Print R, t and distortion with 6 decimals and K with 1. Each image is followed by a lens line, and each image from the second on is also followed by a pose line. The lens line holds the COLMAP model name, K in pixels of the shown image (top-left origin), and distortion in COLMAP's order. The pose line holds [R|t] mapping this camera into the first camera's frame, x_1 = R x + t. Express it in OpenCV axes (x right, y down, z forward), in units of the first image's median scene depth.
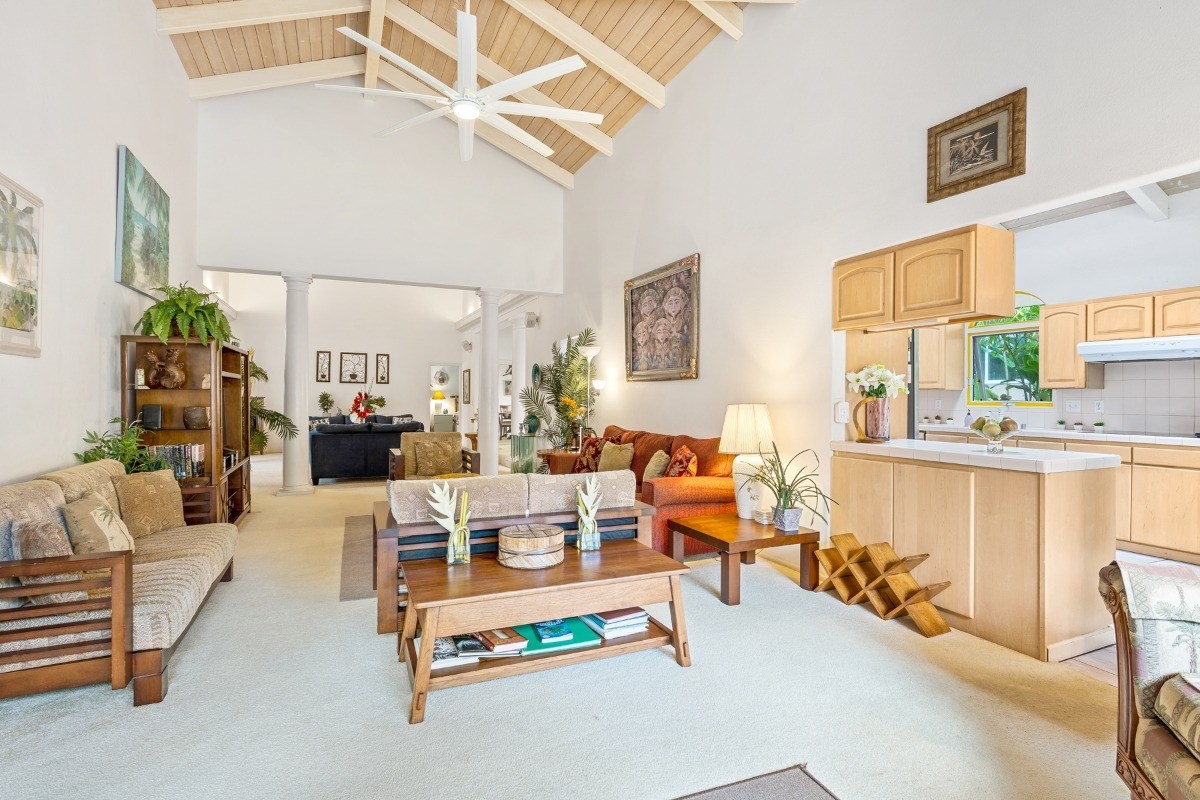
lens RADIAL K [[553.1, 0, 605.4], [0, 553.1, 396.5], [0, 0, 1]] dist [-0.008967, 0.003477]
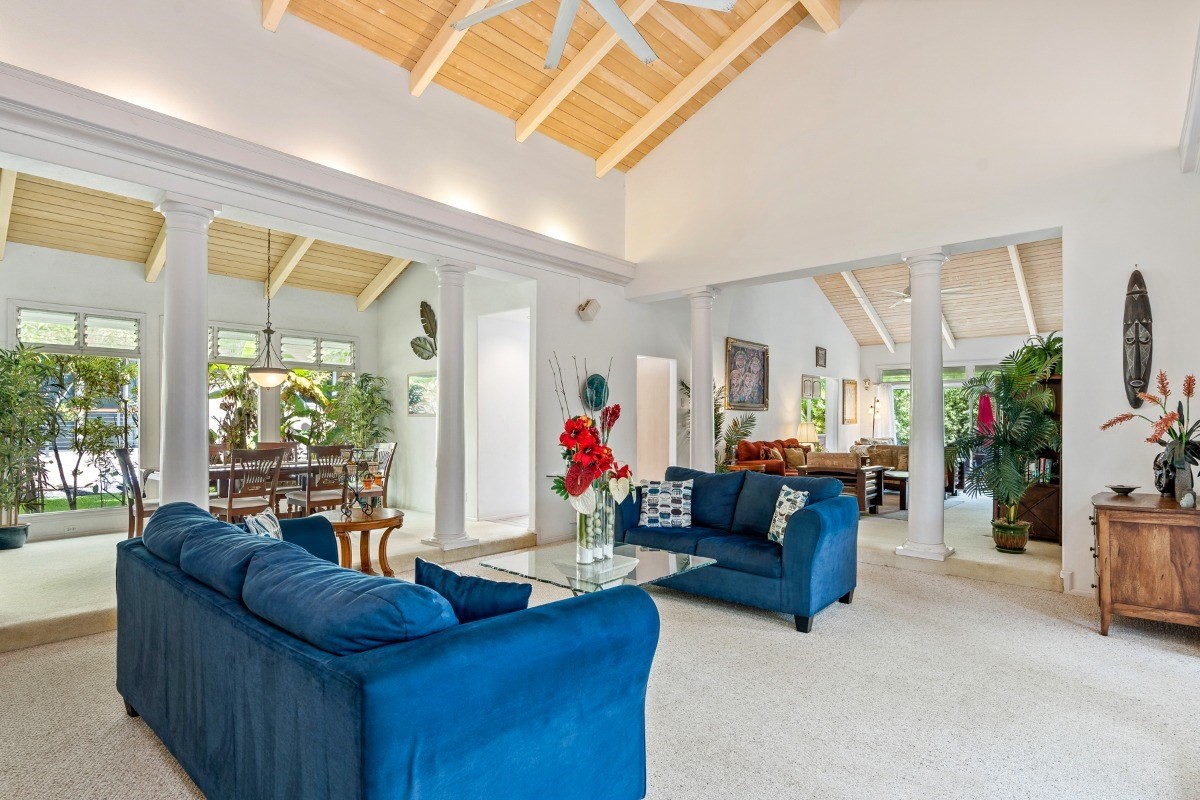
lens RADIAL K [[614.2, 0, 620.3], [0, 614.2, 418.4], [0, 0, 1]] dist [-0.003382, -0.000144]
pose [[-0.409272, 0.000693, 0.912412, -0.724716], [-0.001973, 0.999997, -0.001645, -0.000178], [-0.912410, -0.002474, -0.409269, 1.075524]]
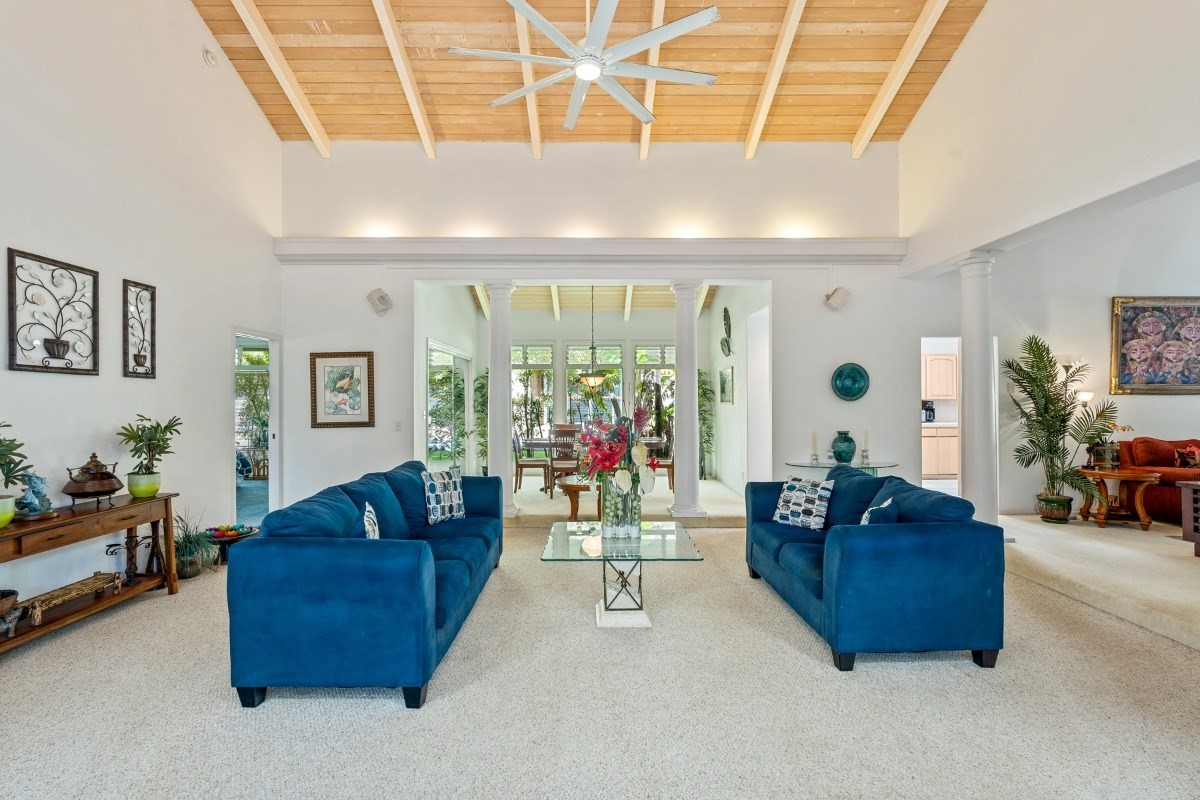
lens RADIAL K [[553.1, 0, 598.5], [0, 553.1, 395.8], [0, 0, 1]] dist [-0.008967, 0.003477]
pose [[0.425924, 0.000237, 0.904759, -0.745828], [0.004137, 0.999989, -0.002209, -0.014315], [-0.904750, 0.004684, 0.425918, 0.820357]]
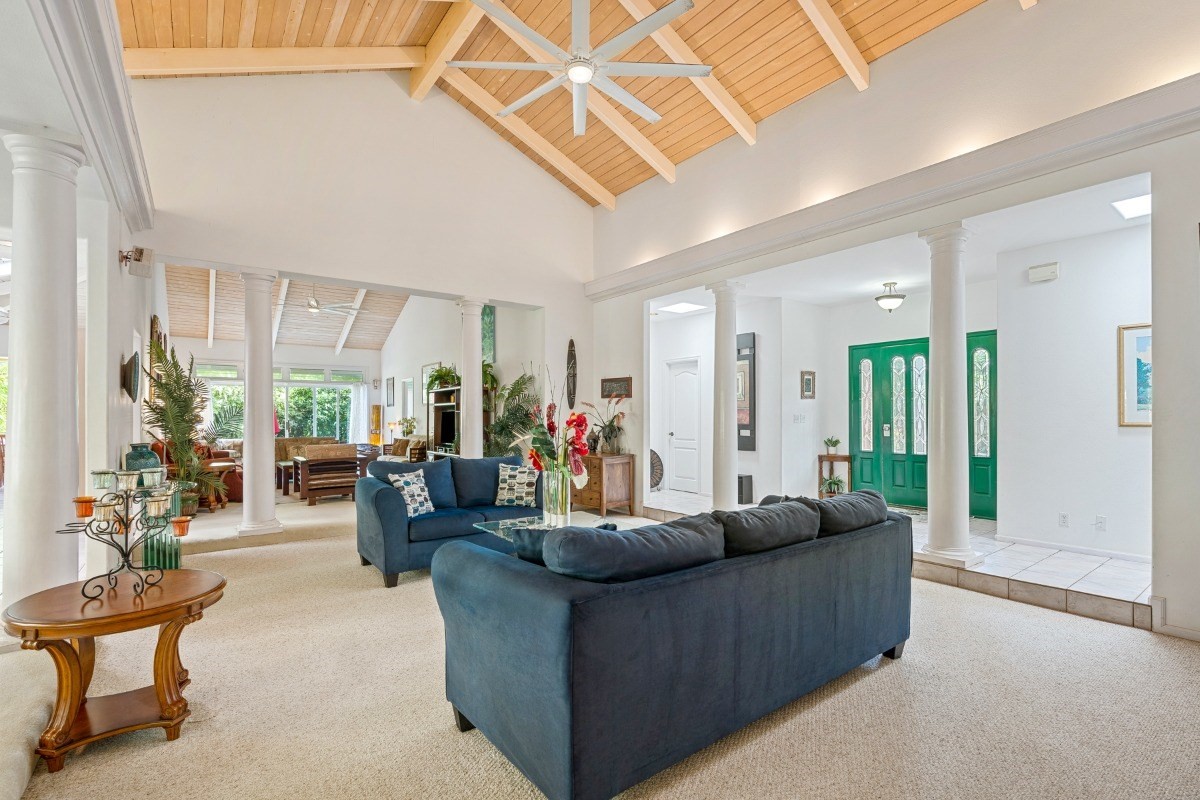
lens RADIAL K [[553.1, 0, 595.4], [0, 553.1, 417.2], [0, 0, 1]] dist [-0.008967, 0.003477]
pose [[-0.980352, -0.001187, -0.197253, -0.376700], [-0.001478, 0.999998, 0.001329, 0.000957], [0.197251, 0.001594, -0.980352, 1.315145]]
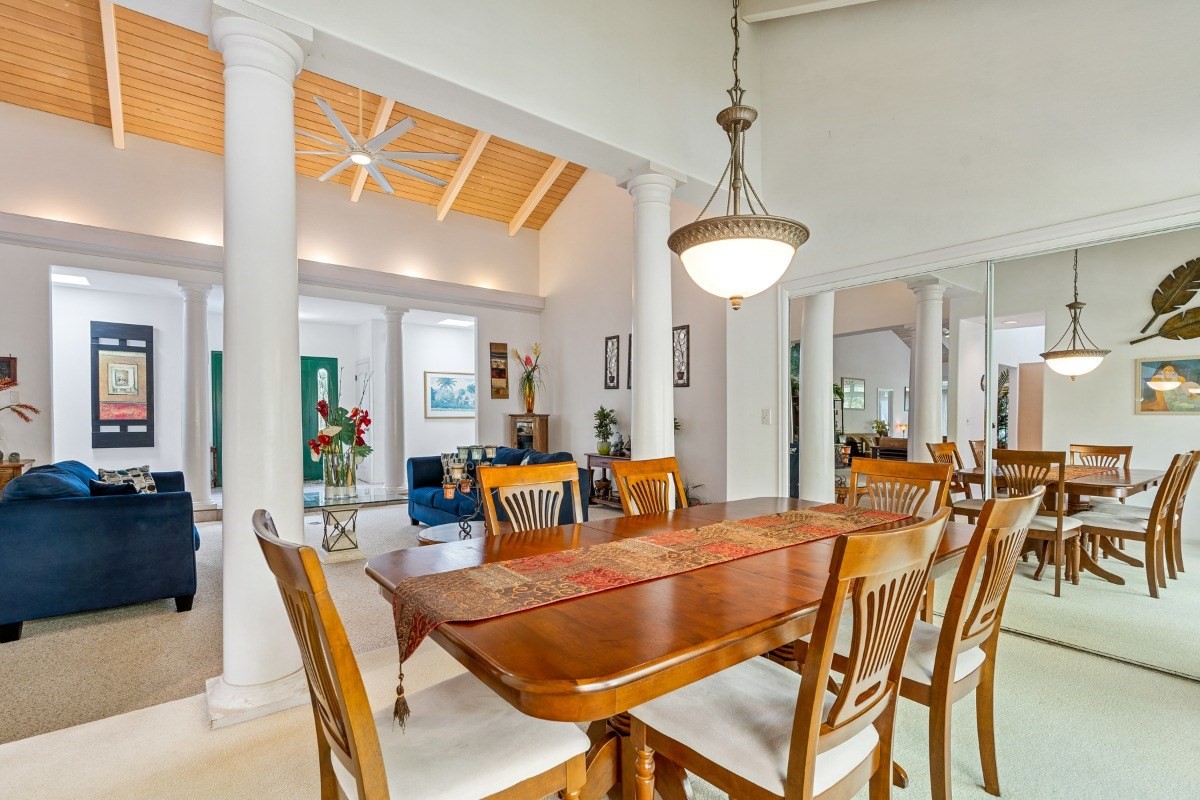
lens RADIAL K [[553.1, 0, 615.5], [0, 553.1, 426.5], [0, 0, 1]] dist [-0.008967, 0.003477]
pose [[0.225513, 0.015303, -0.974120, 0.079990], [-0.004681, 0.999882, 0.014624, 0.006401], [0.974229, 0.001262, 0.225558, 1.081911]]
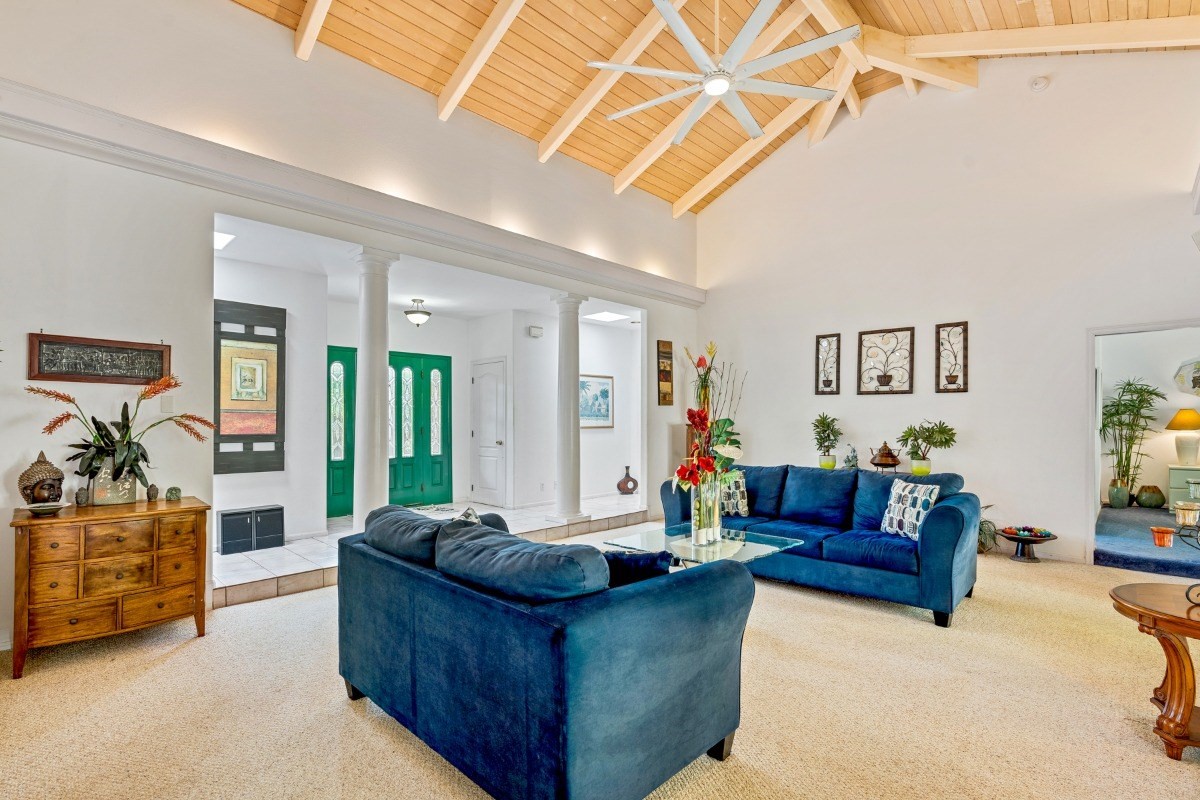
lens RADIAL K [[553.1, 0, 610.9], [0, 553.1, 422.1], [0, 0, 1]] dist [-0.008967, 0.003477]
pose [[0.356729, -0.004950, -0.934195, -0.129302], [0.000497, 0.999987, -0.005109, 0.002261], [0.934208, 0.001358, 0.356727, 0.782214]]
